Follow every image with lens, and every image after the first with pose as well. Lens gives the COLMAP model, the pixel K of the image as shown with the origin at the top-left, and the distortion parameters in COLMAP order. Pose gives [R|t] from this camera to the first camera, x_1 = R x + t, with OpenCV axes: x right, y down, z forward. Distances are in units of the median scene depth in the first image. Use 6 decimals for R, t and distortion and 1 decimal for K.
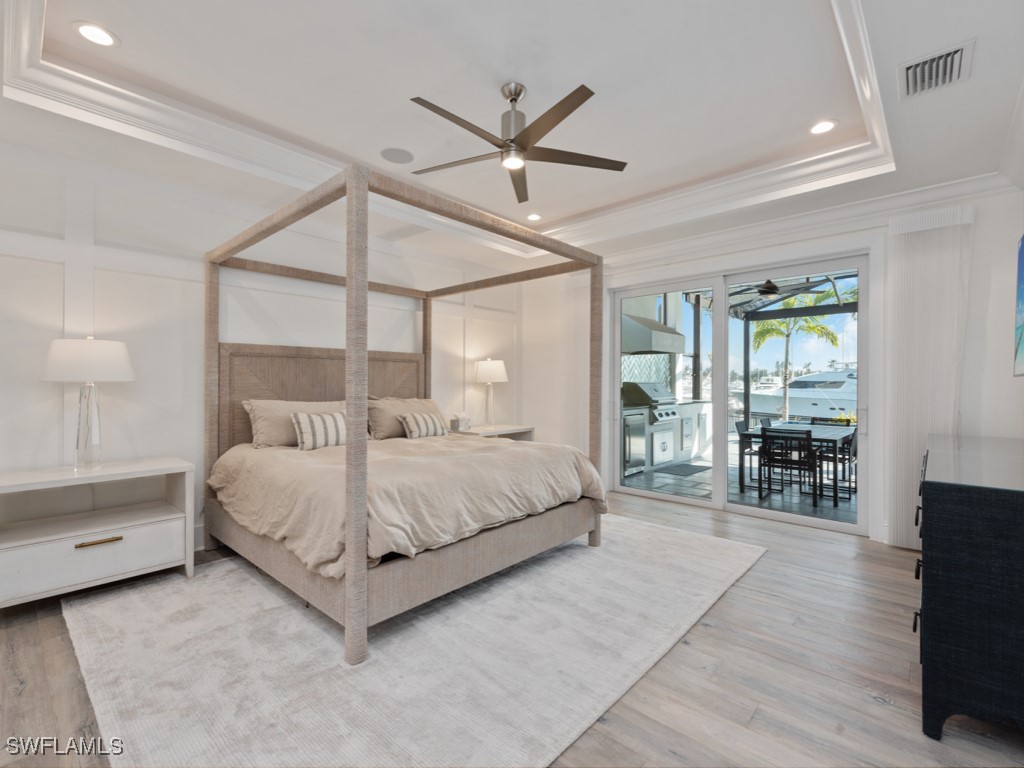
lens RADIAL K [[463.5, 0, 512.0], [0, 463.5, 384.0], [0, 0, 1]] dist [-0.000800, -0.000195]
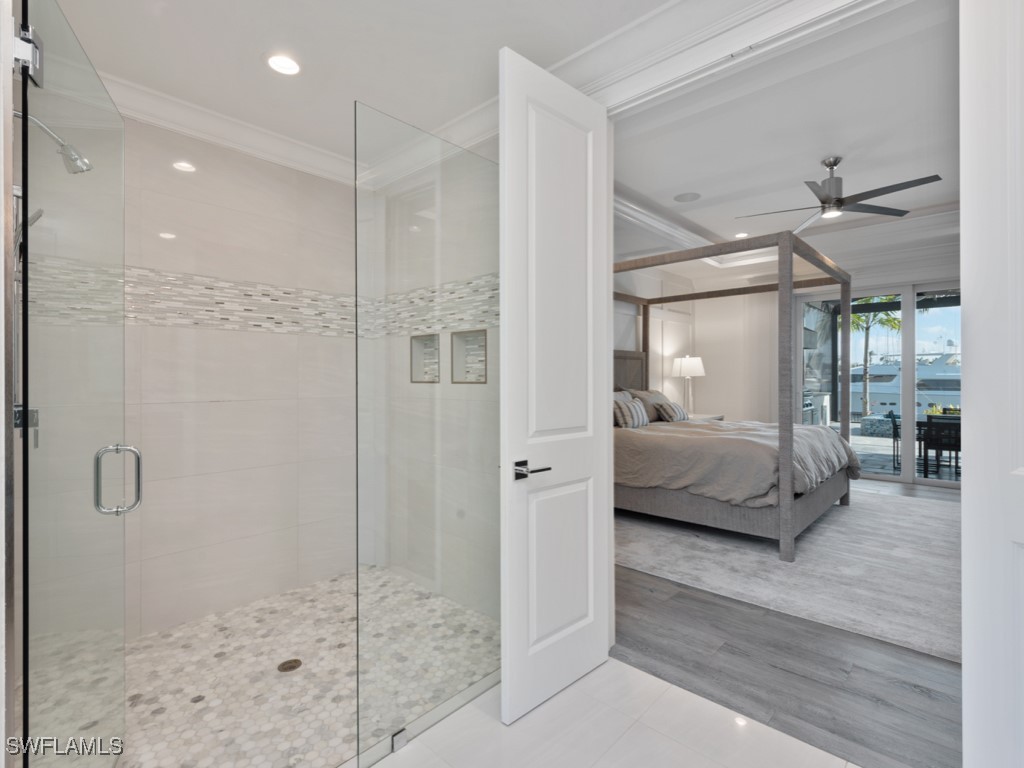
lens RADIAL K [[486.5, 0, 512.0], [0, 486.5, 384.0], [0, 0, 1]] dist [-0.013047, 0.000083]
pose [[0.999437, -0.002250, -0.033478, -0.484859], [0.002615, 0.999938, 0.010853, 0.000997], [0.033451, -0.010934, 0.999381, -0.244283]]
